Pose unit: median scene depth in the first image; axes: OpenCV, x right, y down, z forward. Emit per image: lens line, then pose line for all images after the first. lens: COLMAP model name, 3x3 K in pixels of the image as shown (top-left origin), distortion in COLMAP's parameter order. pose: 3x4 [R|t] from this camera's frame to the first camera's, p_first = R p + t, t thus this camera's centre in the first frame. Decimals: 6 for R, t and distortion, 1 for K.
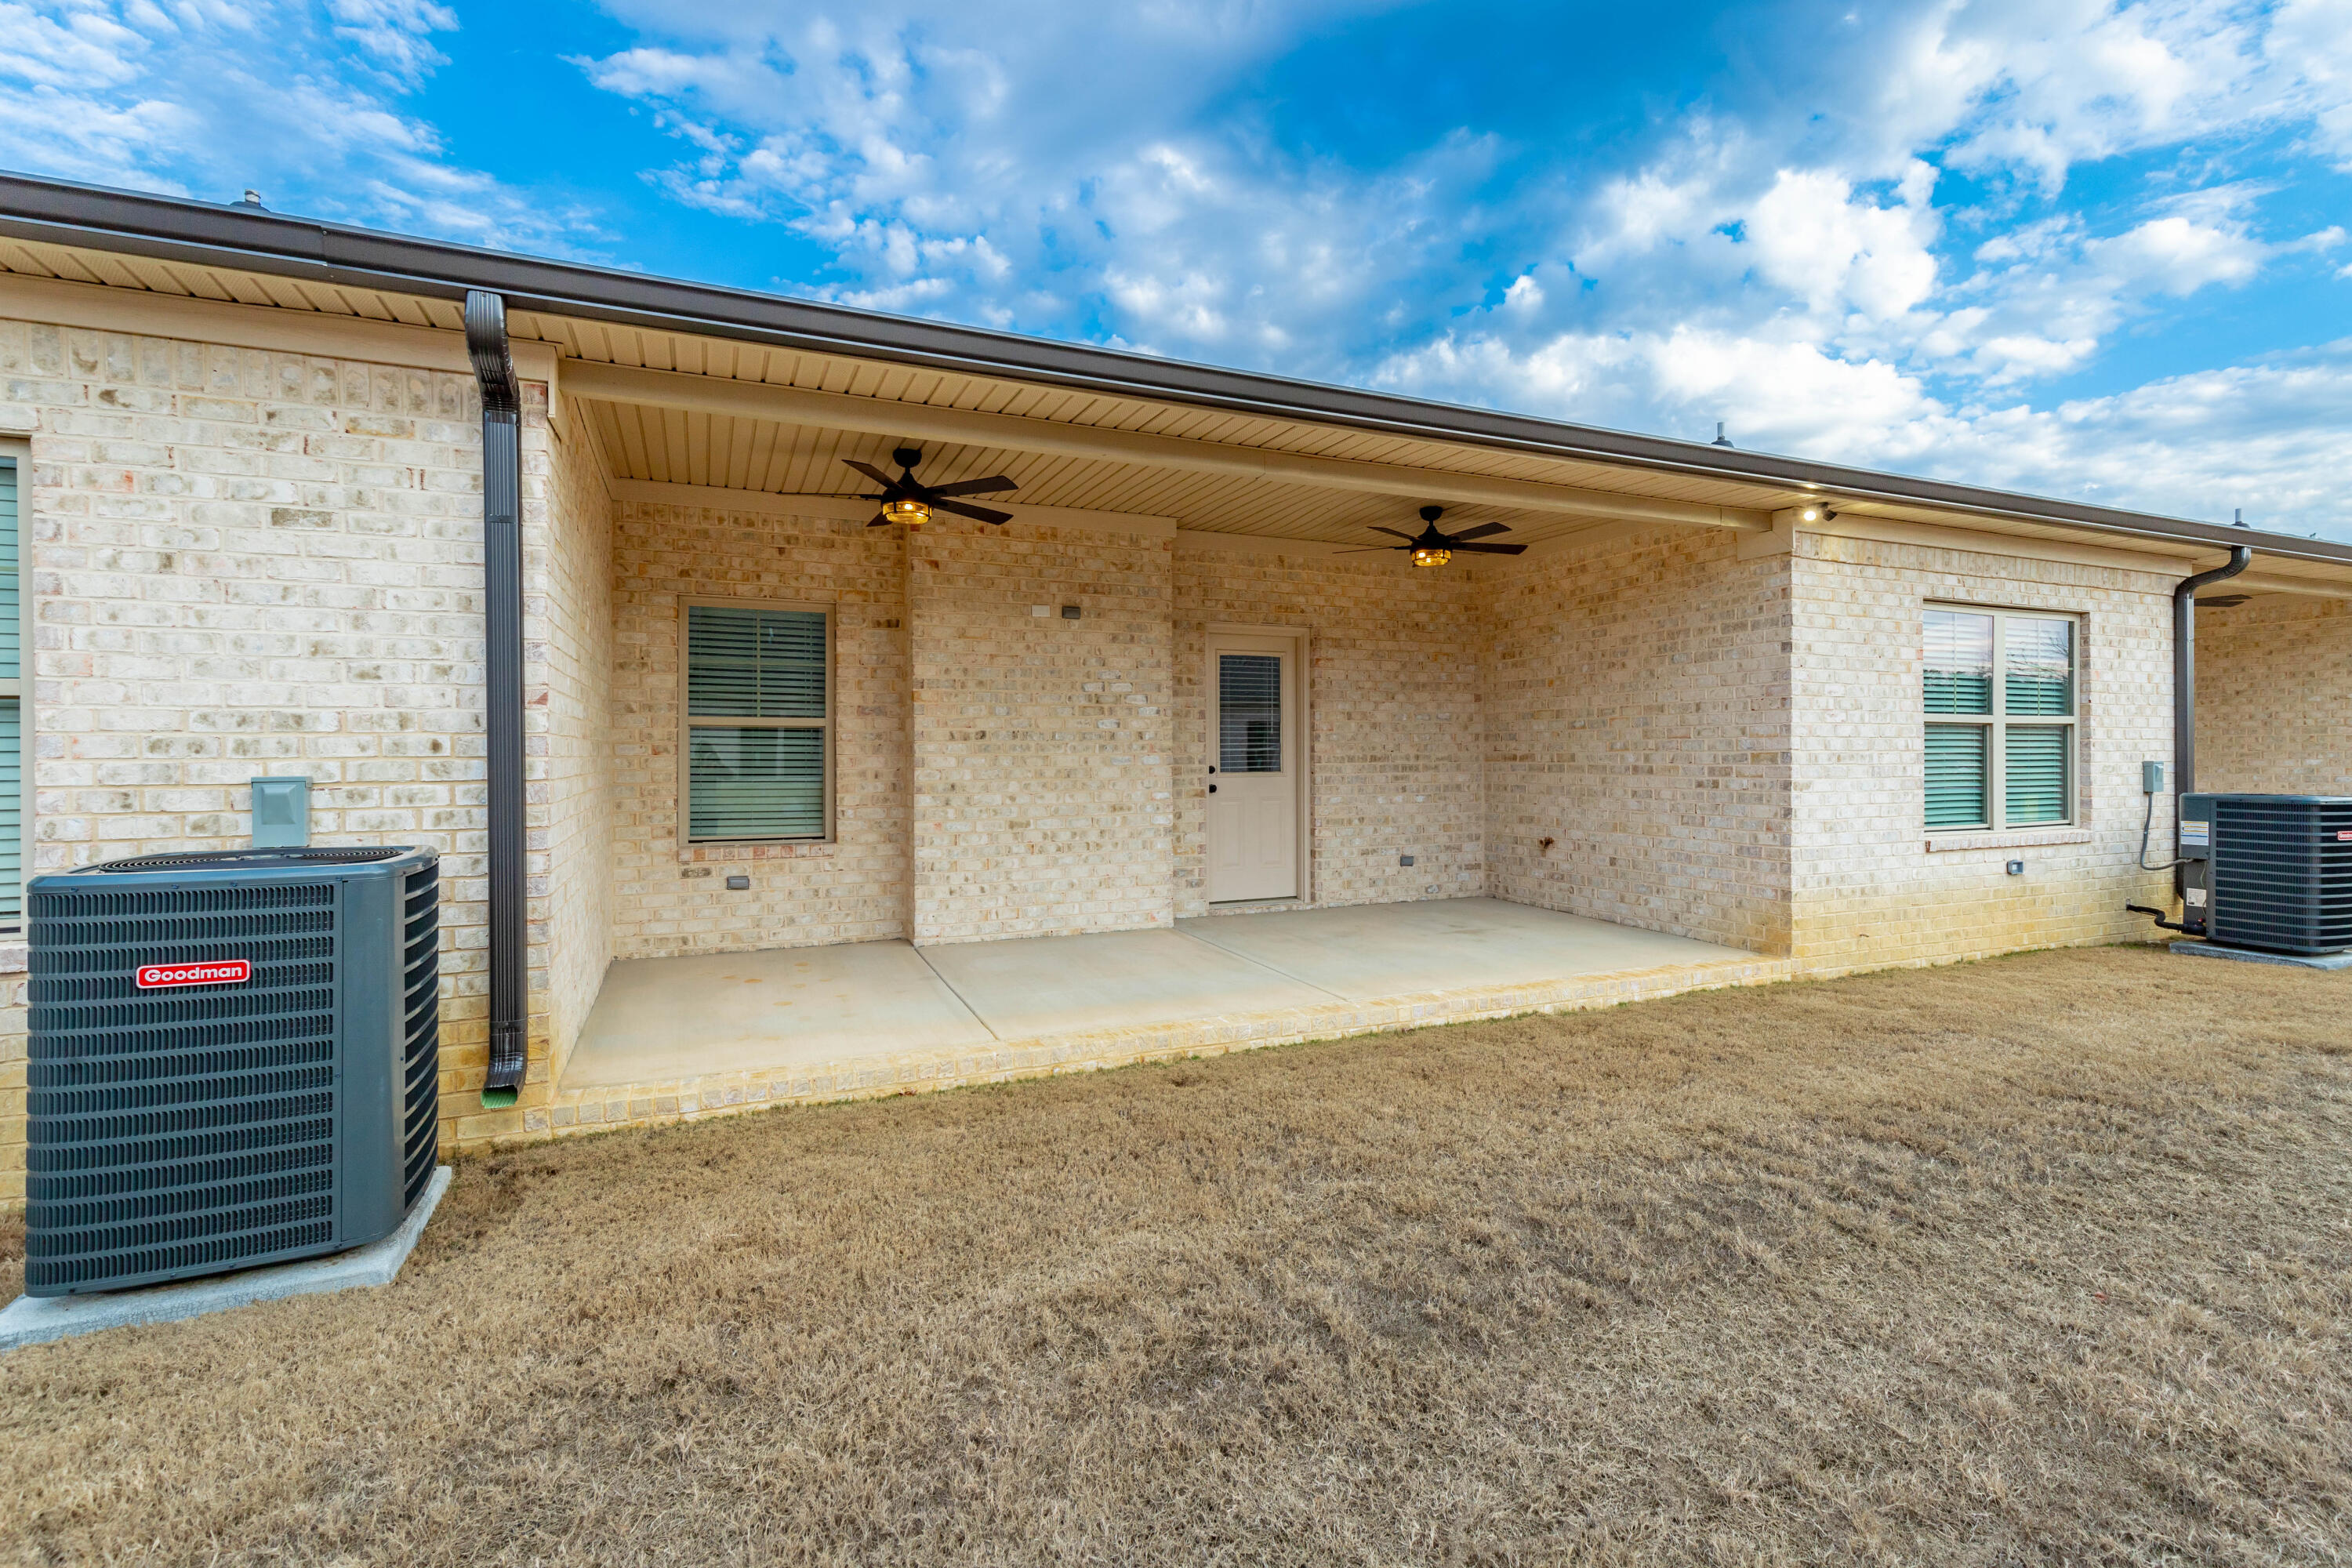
lens RADIAL K [[1070.8, 0, 1179.1], [0, 1070.8, 766.6], [0, 0, 1]] dist [0.009623, -0.002381]
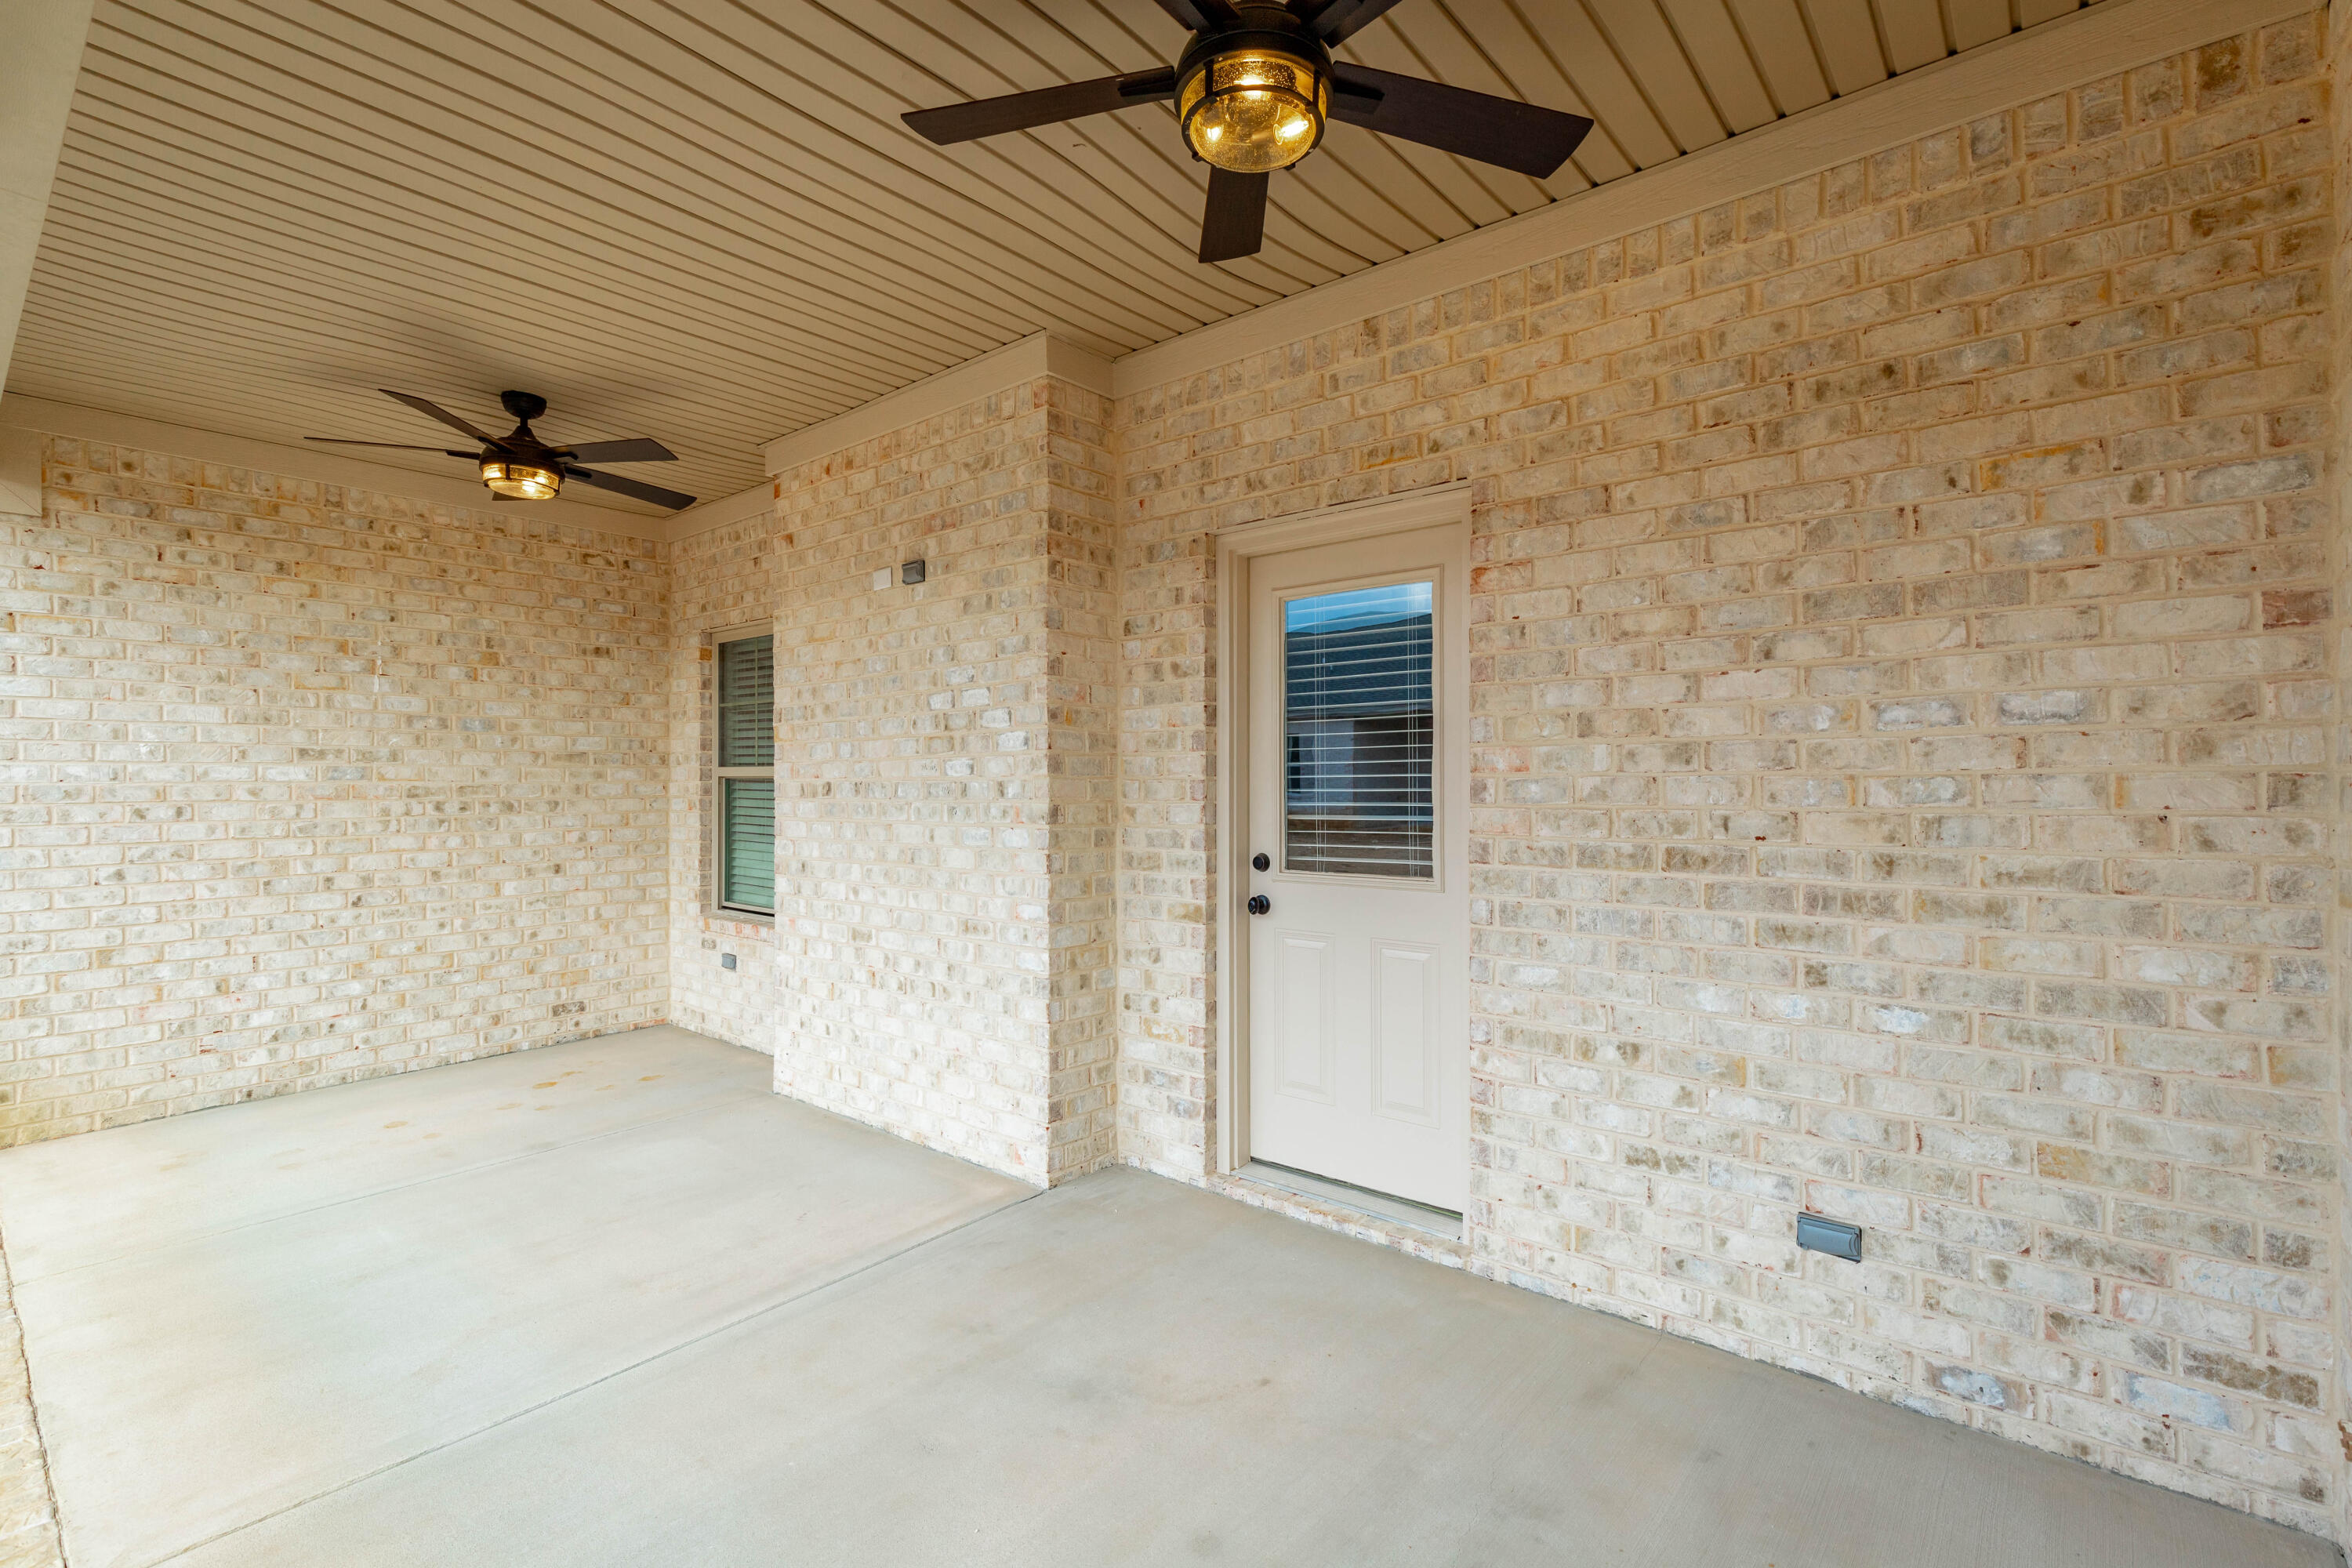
lens RADIAL K [[1070.8, 0, 1173.9], [0, 1070.8, 785.4], [0, 0, 1]] dist [0.009623, -0.002381]
pose [[0.436134, 0.005301, -0.899866, 0.445768], [-0.008349, 0.999963, 0.001845, -0.031690], [0.899843, 0.006708, 0.436162, 0.832270]]
